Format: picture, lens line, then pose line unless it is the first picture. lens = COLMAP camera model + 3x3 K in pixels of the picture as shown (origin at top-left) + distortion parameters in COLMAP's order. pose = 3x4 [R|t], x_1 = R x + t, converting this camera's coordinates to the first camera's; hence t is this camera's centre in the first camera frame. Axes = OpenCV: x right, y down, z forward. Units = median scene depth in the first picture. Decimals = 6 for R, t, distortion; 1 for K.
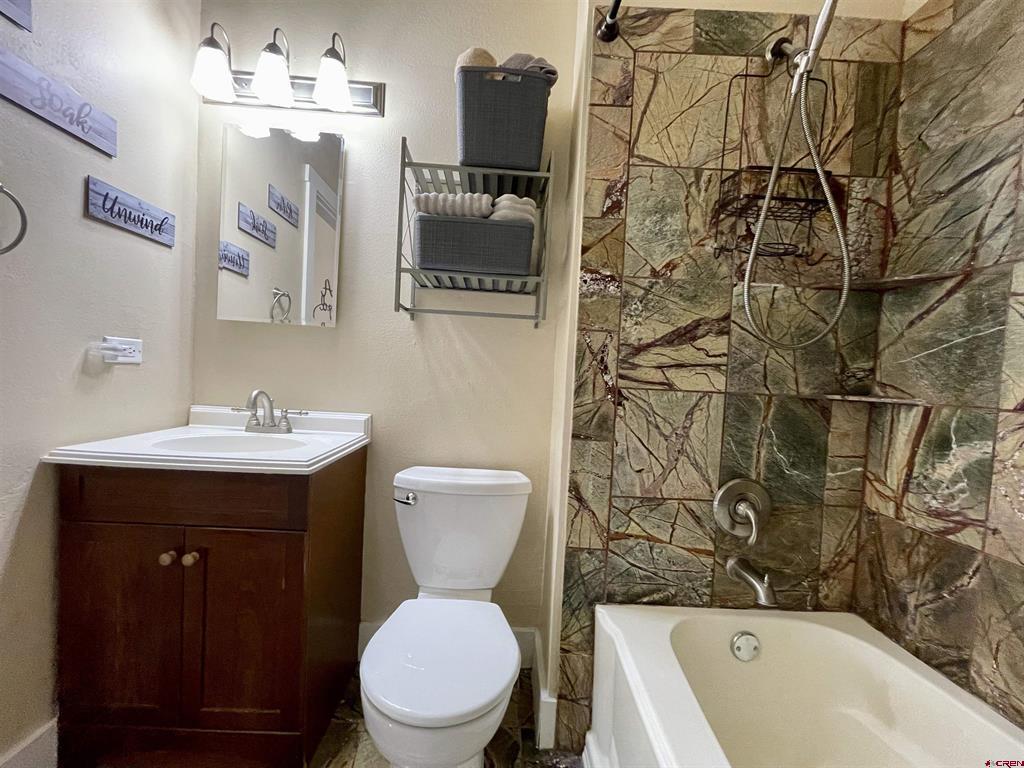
lens RADIAL K [[412.8, 0, 515.9], [0, 412.8, 390.2], [0, 0, 1]] dist [-0.002296, -0.000096]
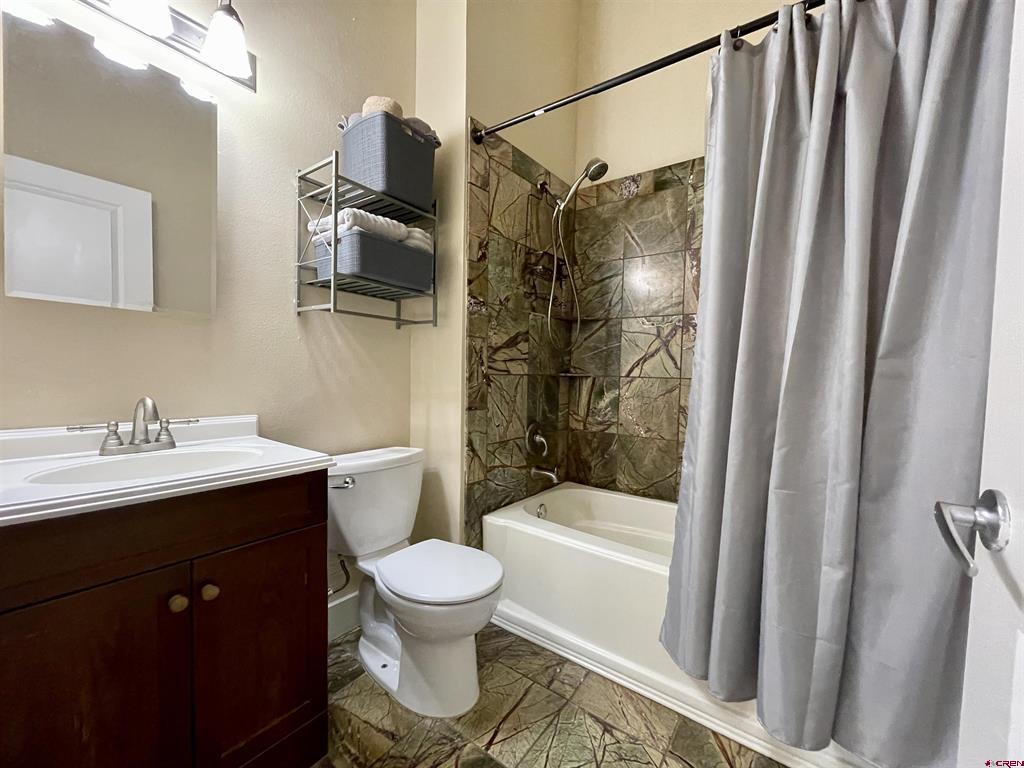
lens RADIAL K [[412.8, 0, 515.9], [0, 412.8, 390.2], [0, 0, 1]] dist [-0.002296, -0.000096]
pose [[0.613339, -0.073572, 0.786385, -0.918250], [0.038607, 0.997255, 0.063188, -0.041598], [-0.788875, -0.008395, 0.614496, -0.038823]]
